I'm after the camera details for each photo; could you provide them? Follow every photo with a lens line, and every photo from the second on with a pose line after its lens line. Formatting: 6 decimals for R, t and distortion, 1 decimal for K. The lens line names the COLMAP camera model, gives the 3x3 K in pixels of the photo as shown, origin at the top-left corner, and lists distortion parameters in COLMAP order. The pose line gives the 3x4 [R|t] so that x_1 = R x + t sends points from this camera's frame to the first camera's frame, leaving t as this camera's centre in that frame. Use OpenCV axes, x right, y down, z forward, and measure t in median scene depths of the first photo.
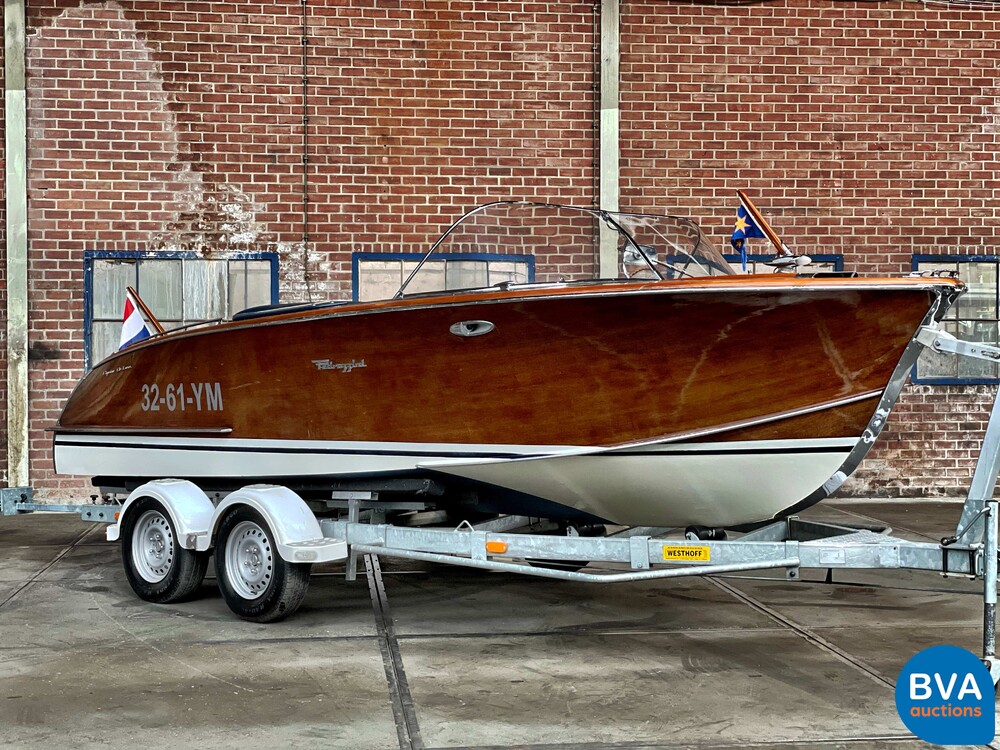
lens RADIAL K [[1496.6, 0, 500.9], [0, 1496.6, 354.7], [0, 0, 1]] dist [0.167555, -0.391789]
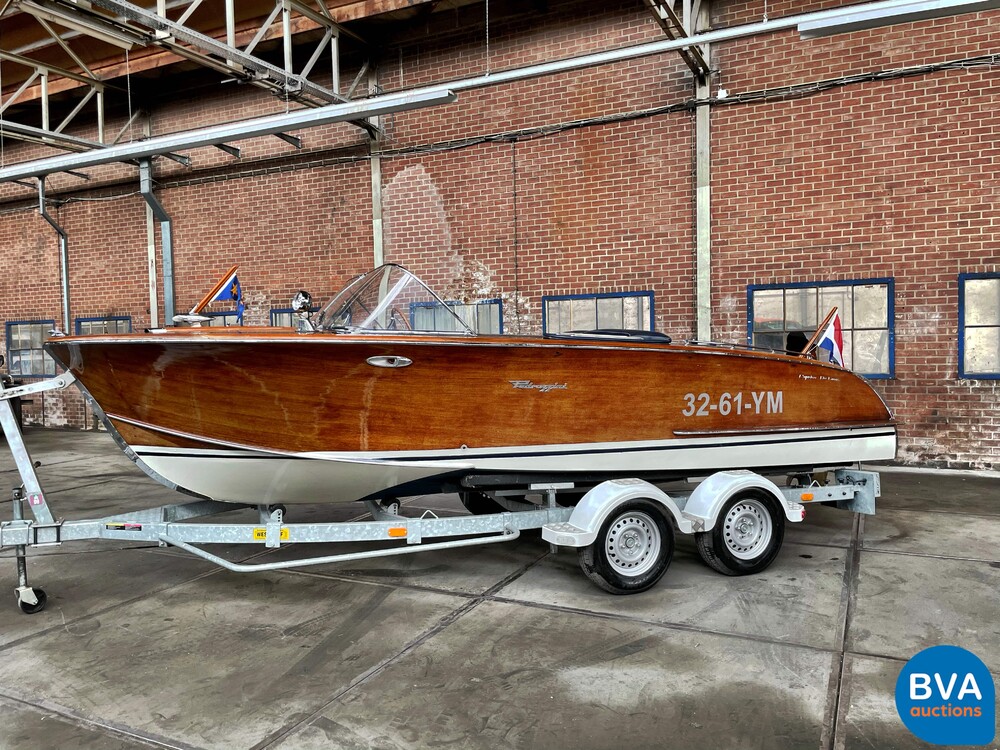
lens RADIAL K [[757.5, 0, 499.0], [0, 757.5, 367.3], [0, 0, 1]] dist [0.095424, -0.132509]
pose [[0.837653, 0.001961, -0.546199, 0.315422], [0.017437, 0.999388, 0.030330, -0.016162], [0.545925, -0.034930, 0.837106, 0.276740]]
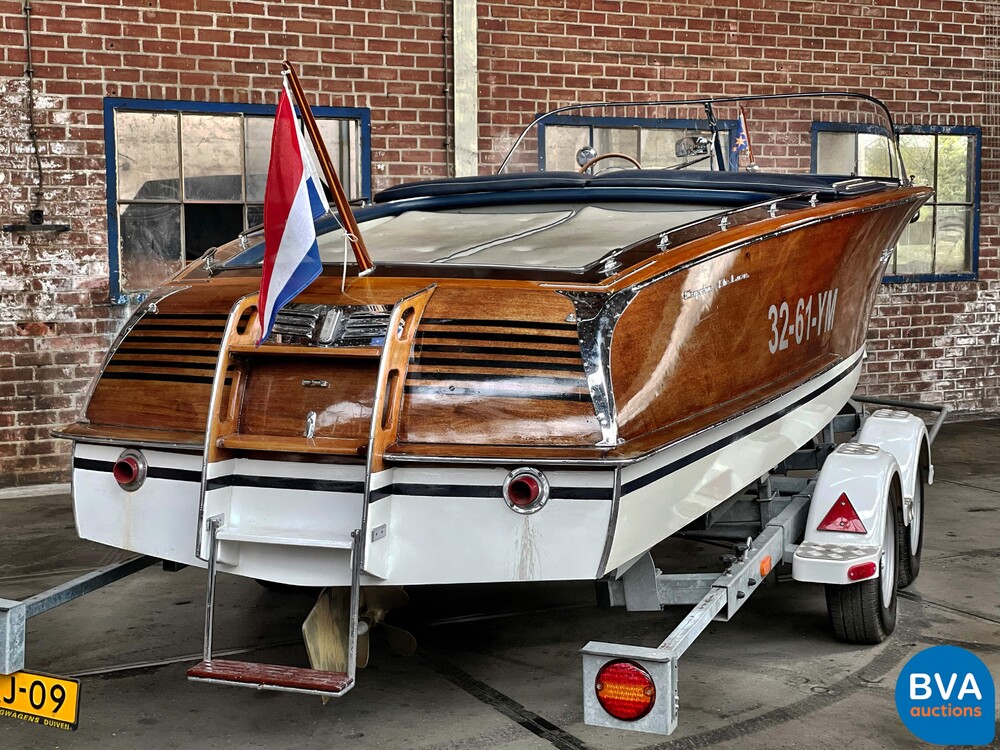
lens RADIAL K [[1497.0, 0, 502.3], [0, 1497.0, 360.5], [0, 0, 1]] dist [0.200613, -0.605350]
pose [[0.938161, -0.034441, 0.344481, -0.167774], [0.010203, 0.997357, 0.071930, 0.000355], [-0.346048, -0.063967, 0.936034, 0.316131]]
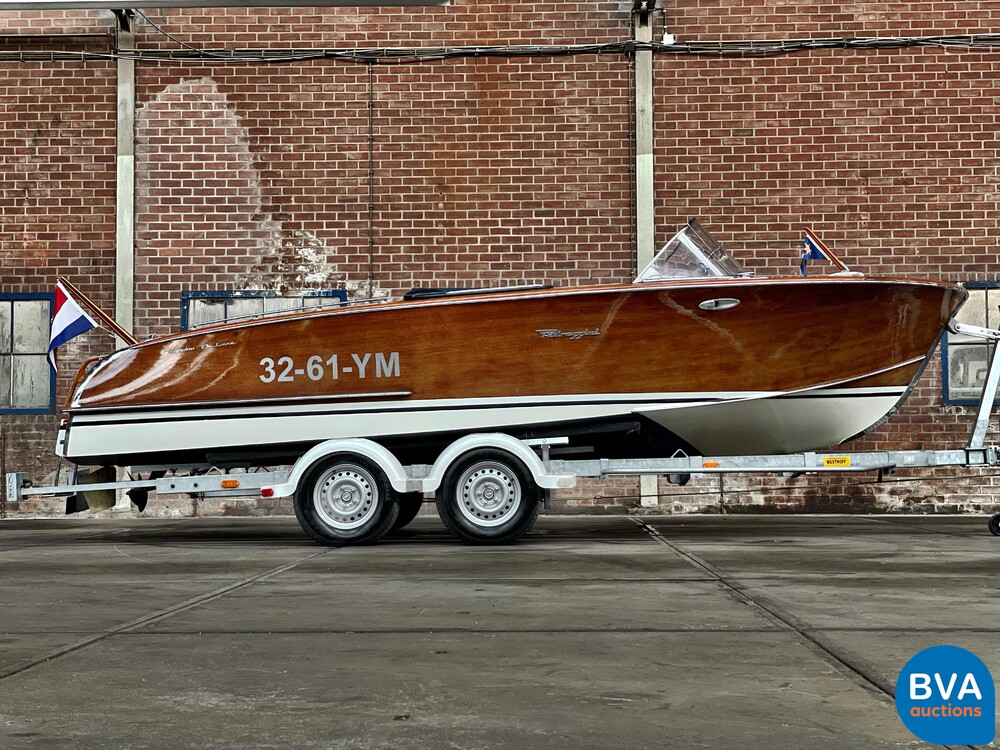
lens RADIAL K [[1496.6, 0, 500.9], [0, 1496.6, 354.7], [0, 0, 1]] dist [0.167555, -0.391789]
pose [[0.988271, -0.017222, -0.151739, 0.134836], [0.004814, 0.996640, -0.081767, 0.072367], [0.152637, 0.080078, 0.985033, -0.084421]]
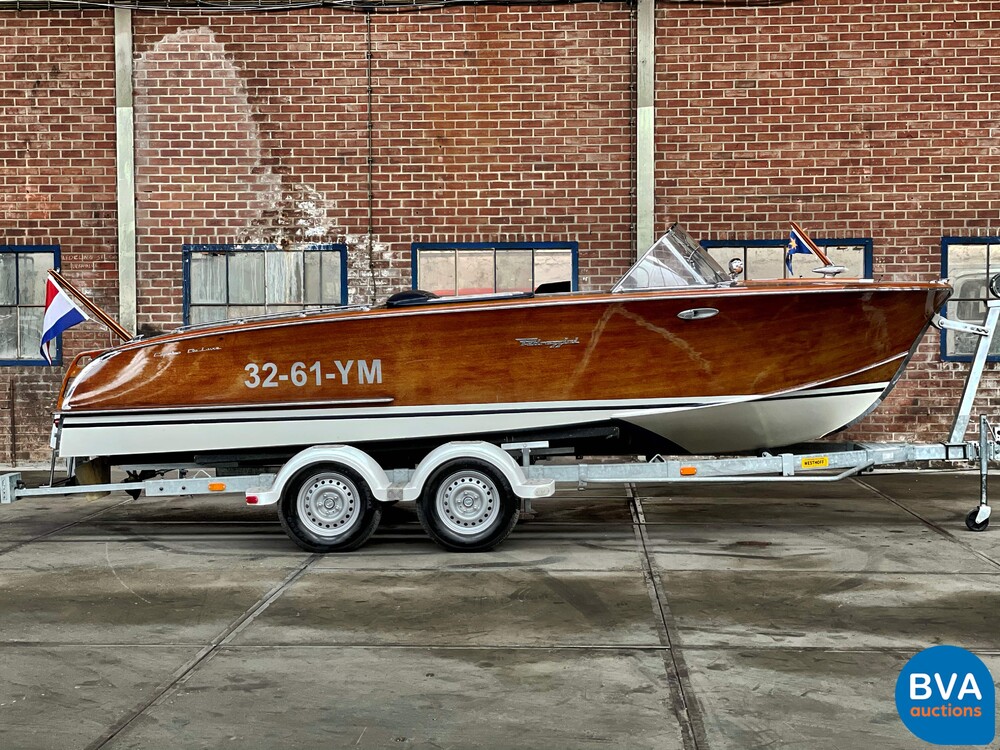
lens RADIAL K [[1496.6, 0, 500.9], [0, 1496.6, 354.7], [0, 0, 1]] dist [0.167555, -0.391789]
pose [[0.984517, 0.000108, -0.175287, 0.162688], [0.002614, 0.999880, 0.015296, -0.001739], [0.175267, -0.015518, 0.984399, -0.090440]]
